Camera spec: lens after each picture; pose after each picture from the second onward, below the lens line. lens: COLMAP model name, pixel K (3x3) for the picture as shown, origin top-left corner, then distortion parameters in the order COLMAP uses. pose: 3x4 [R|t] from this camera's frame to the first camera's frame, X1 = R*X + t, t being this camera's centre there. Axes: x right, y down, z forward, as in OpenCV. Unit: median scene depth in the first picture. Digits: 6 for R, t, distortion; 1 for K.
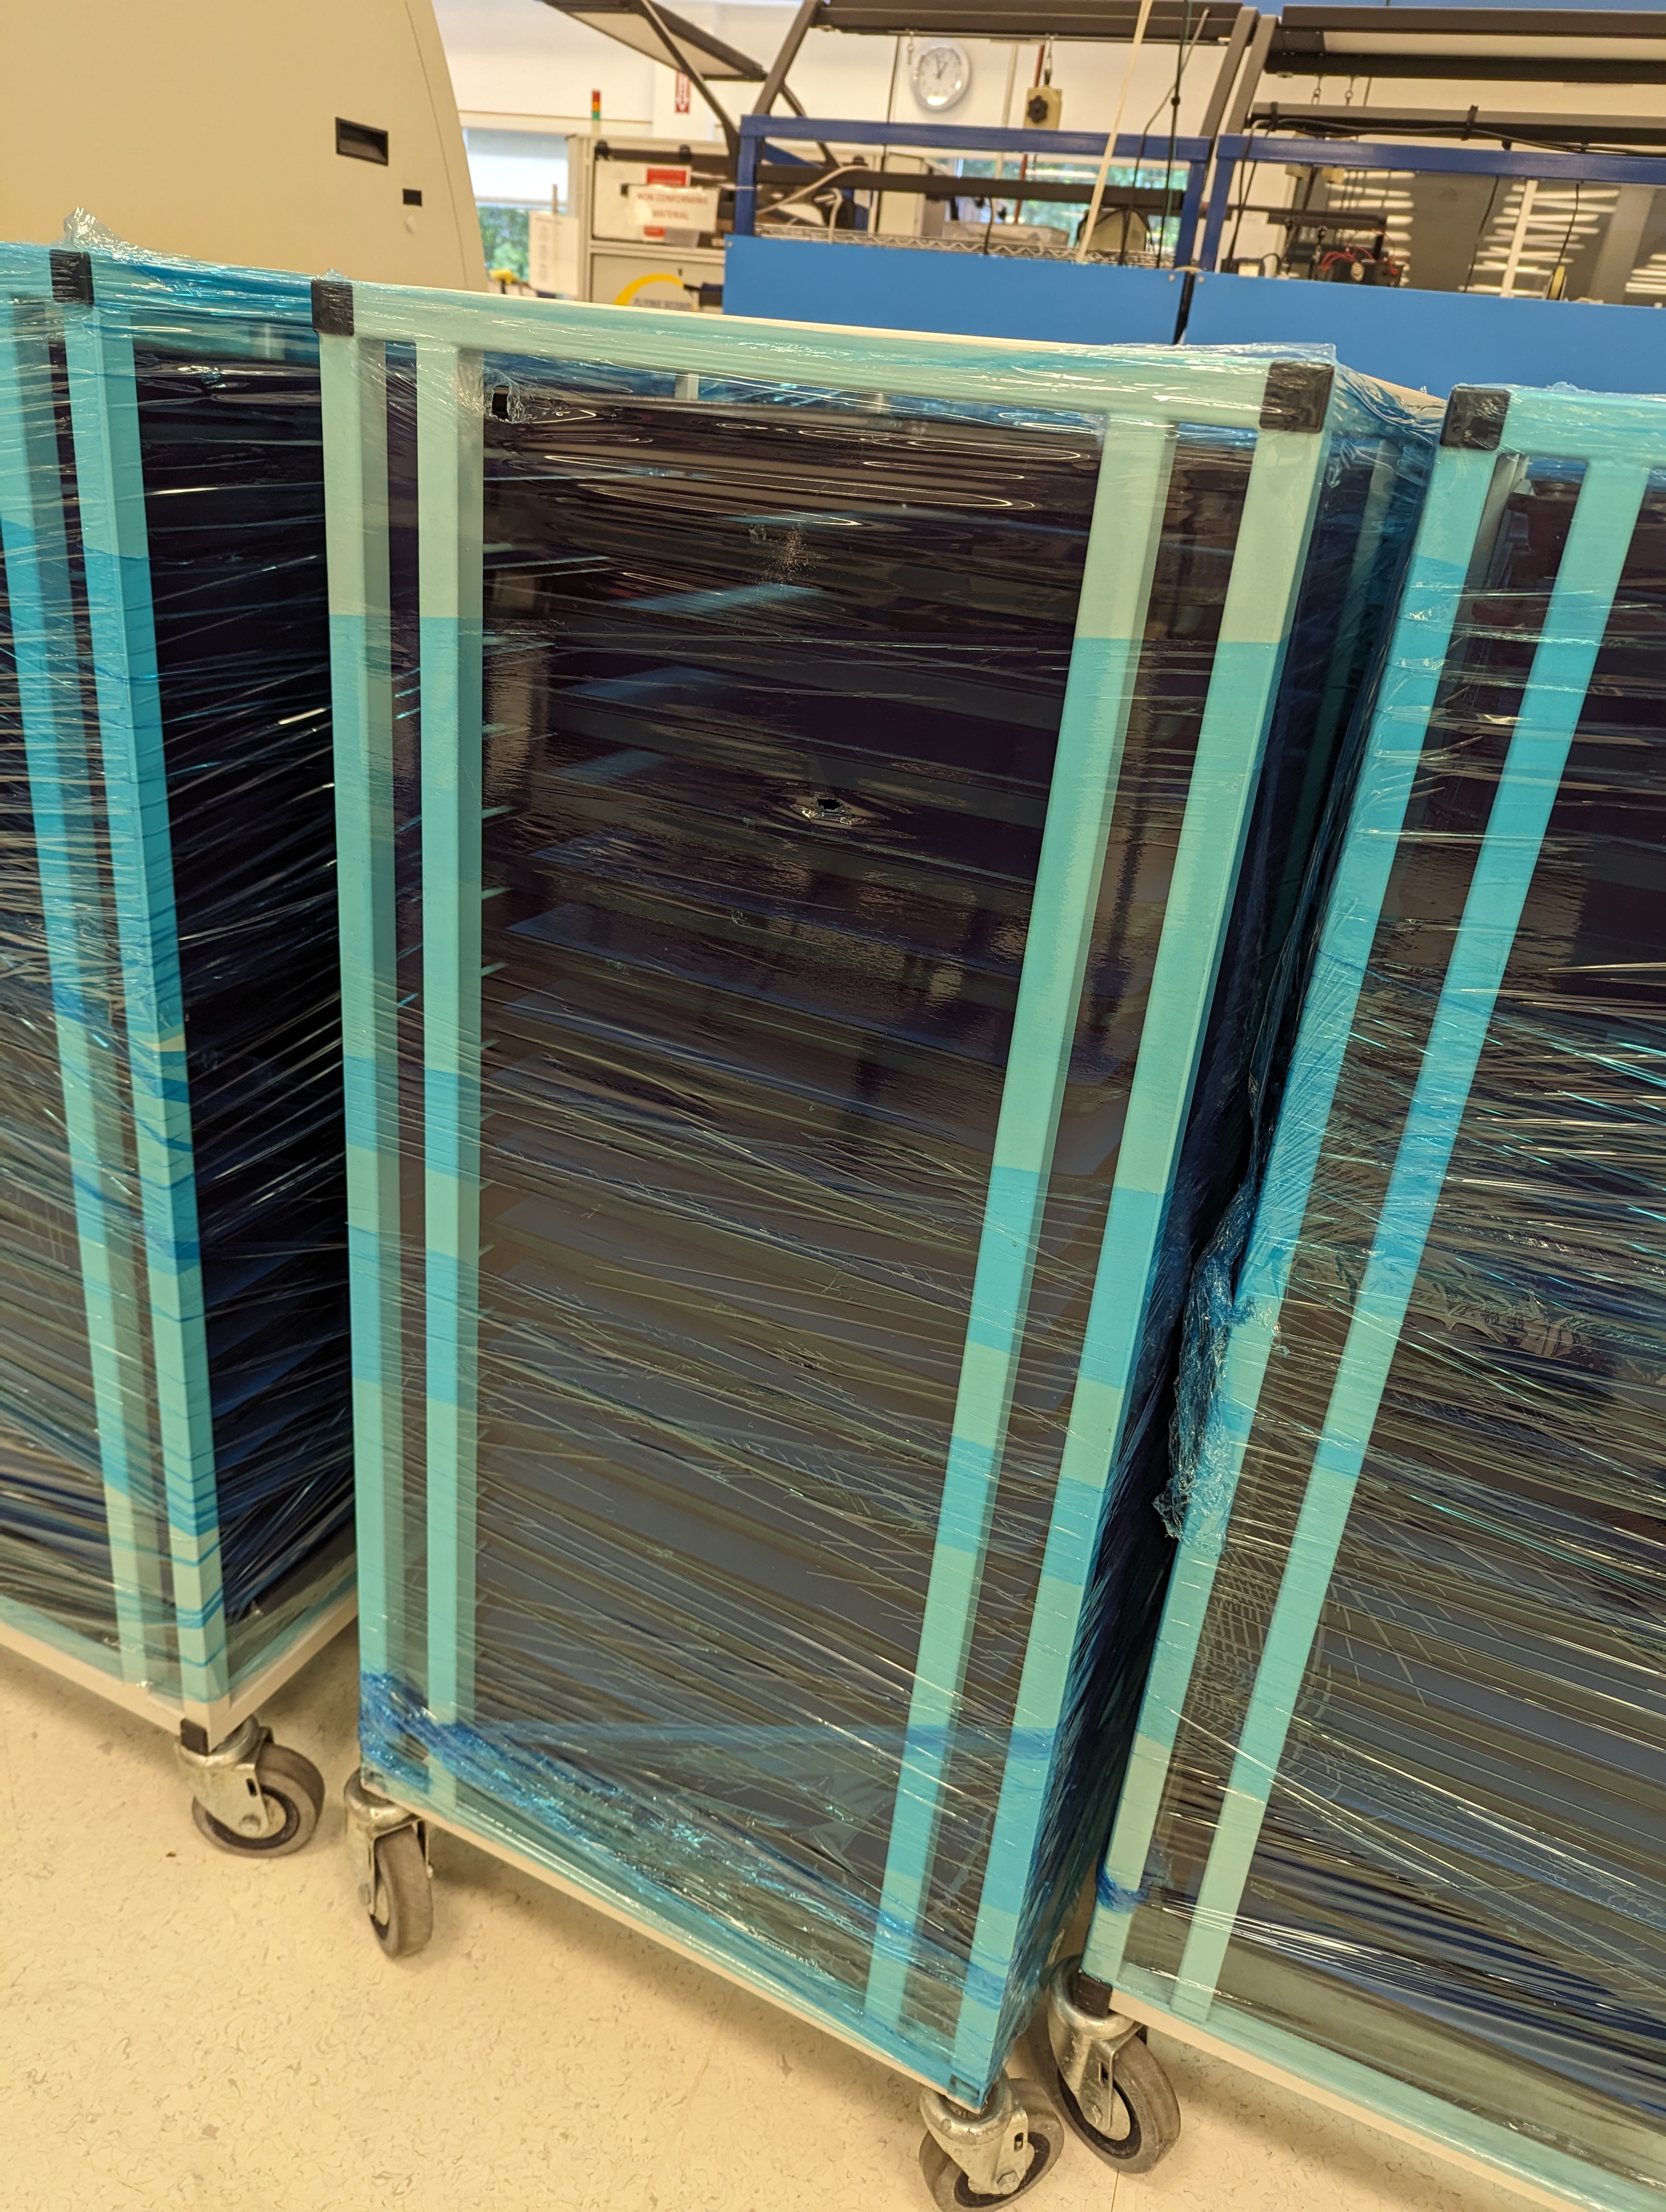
lens RADIAL K [[1588.7, 0, 814.9], [0, 1588.7, 1117.8], [0, 0, 1]] dist [0.019156, -0.022509]
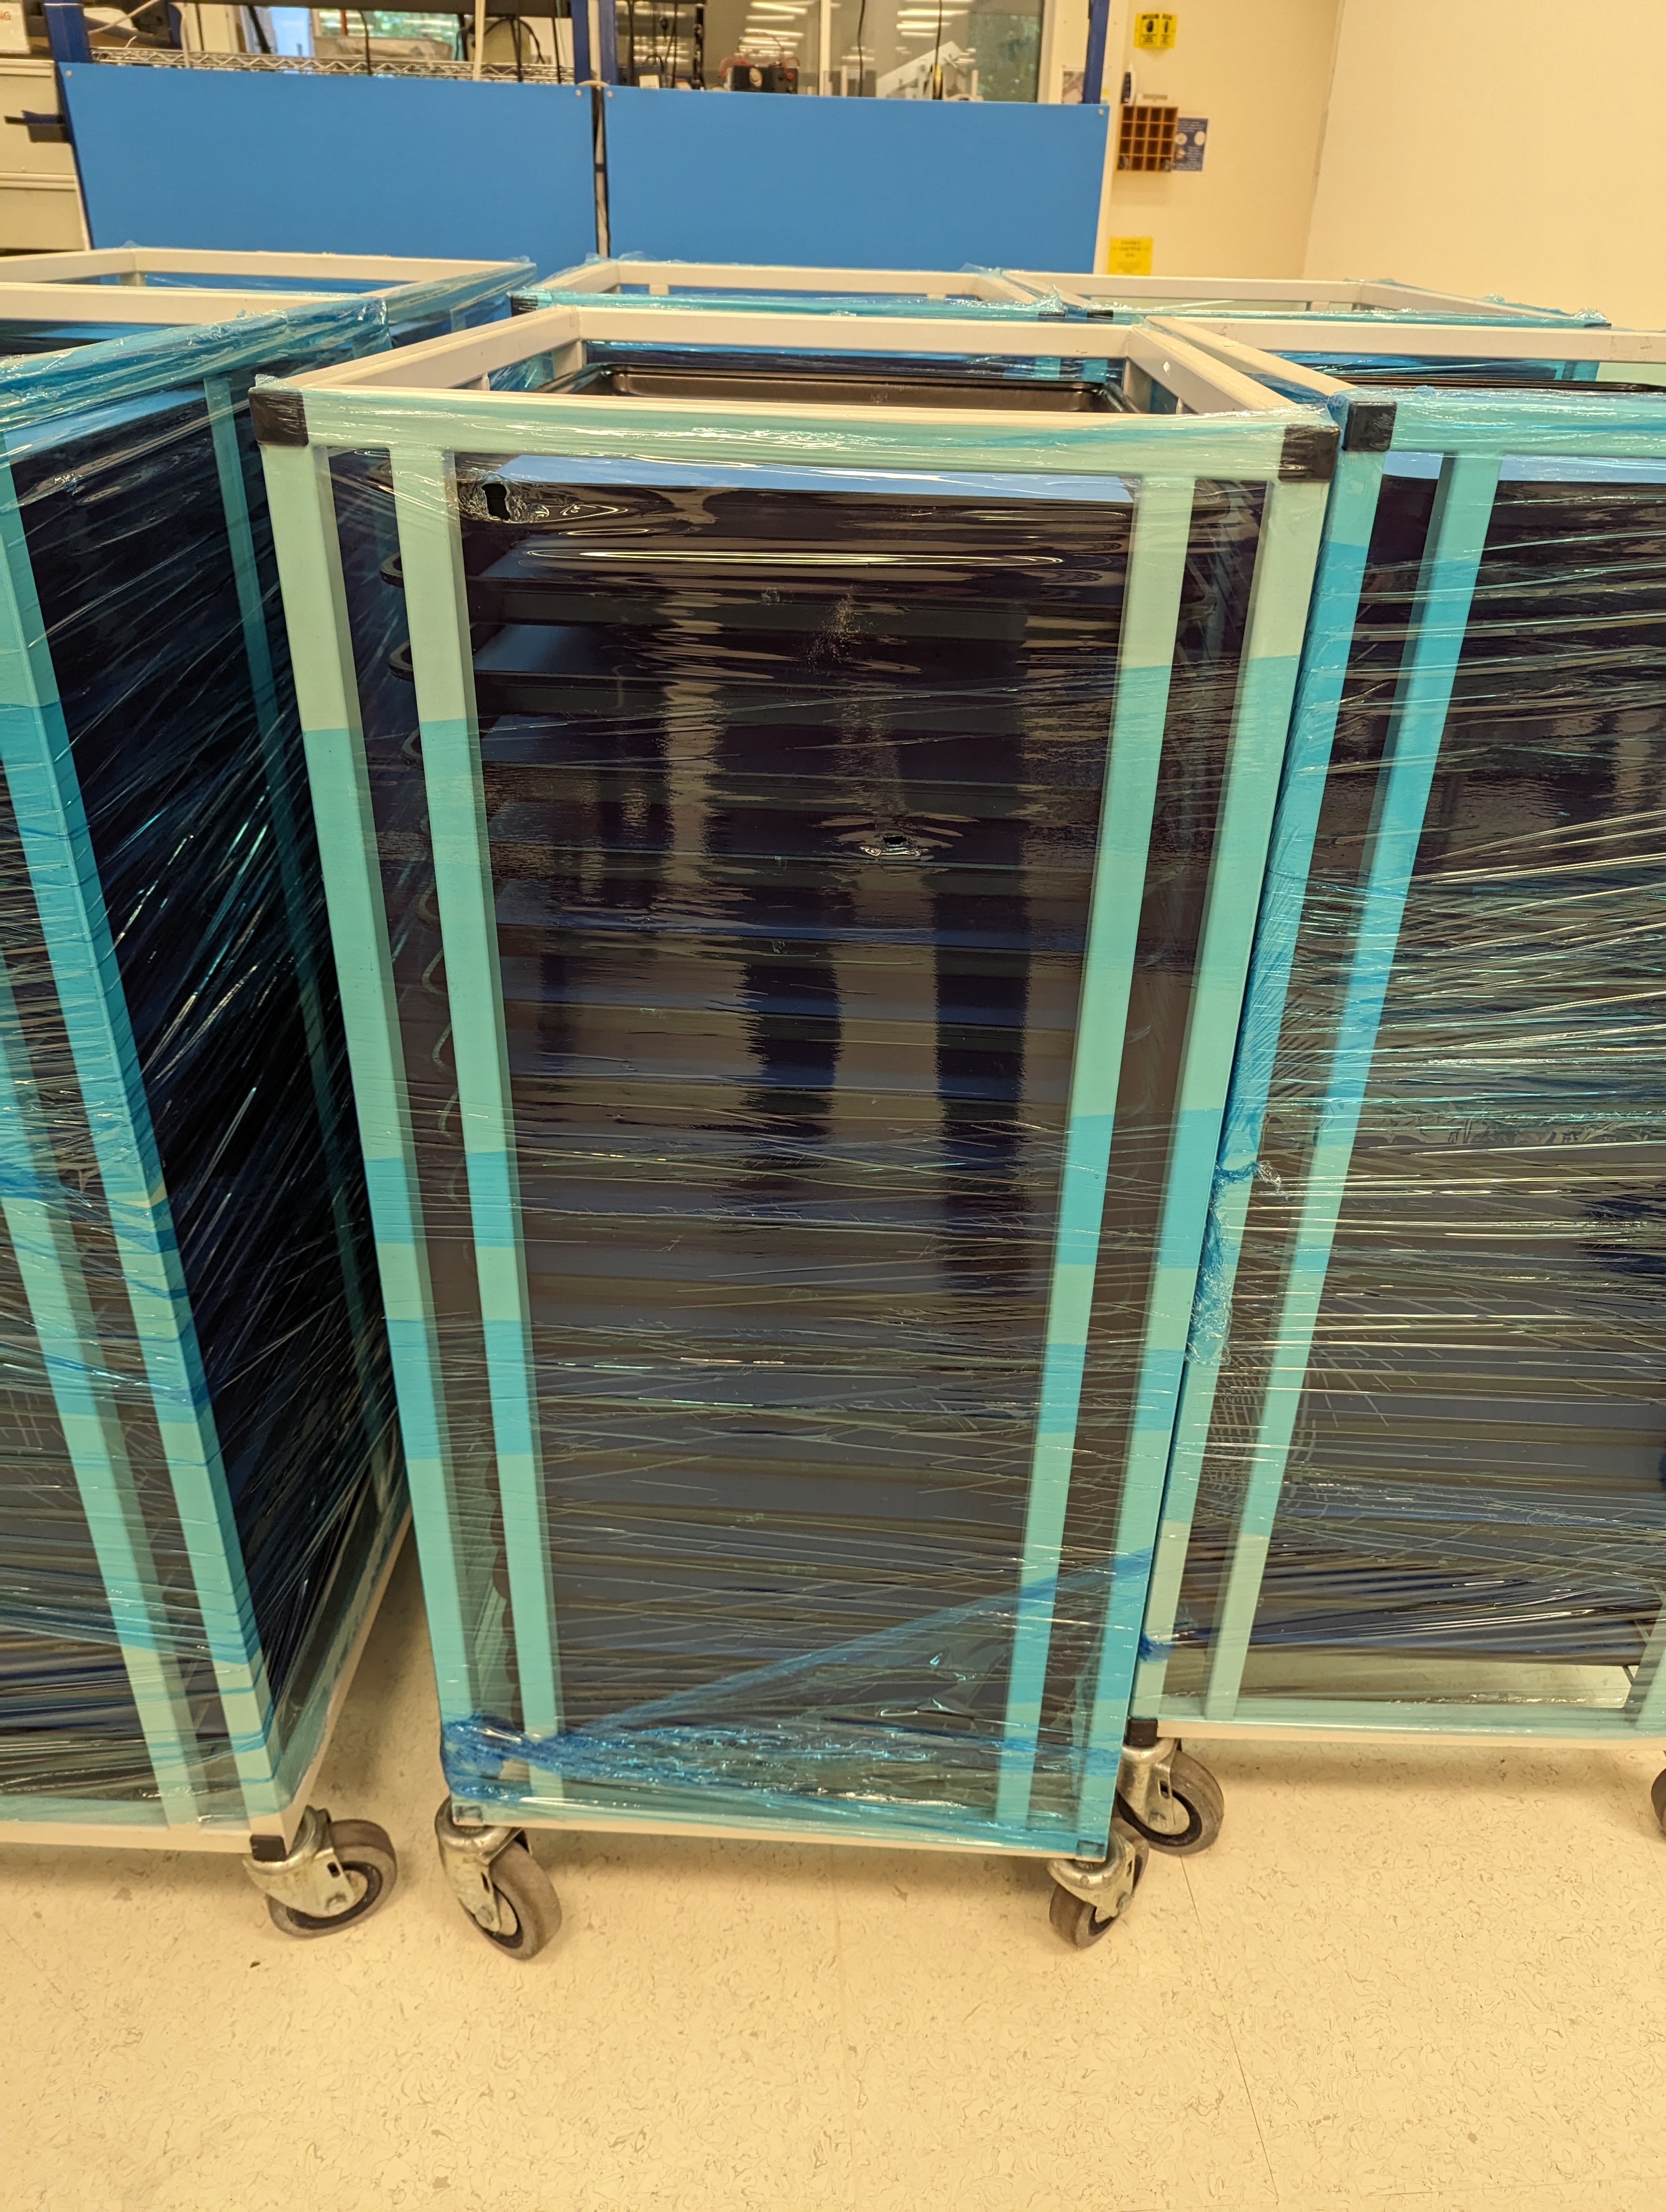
lens RADIAL K [[1588.7, 0, 830.1], [0, 1588.7, 1087.4], [0, 0, 1]] dist [0.019156, -0.022509]
pose [[0.911350, -0.256342, 0.322071, -0.304822], [0.219395, 0.964519, 0.146866, -0.146387], [-0.348291, -0.063185, 0.935254, -0.007020]]
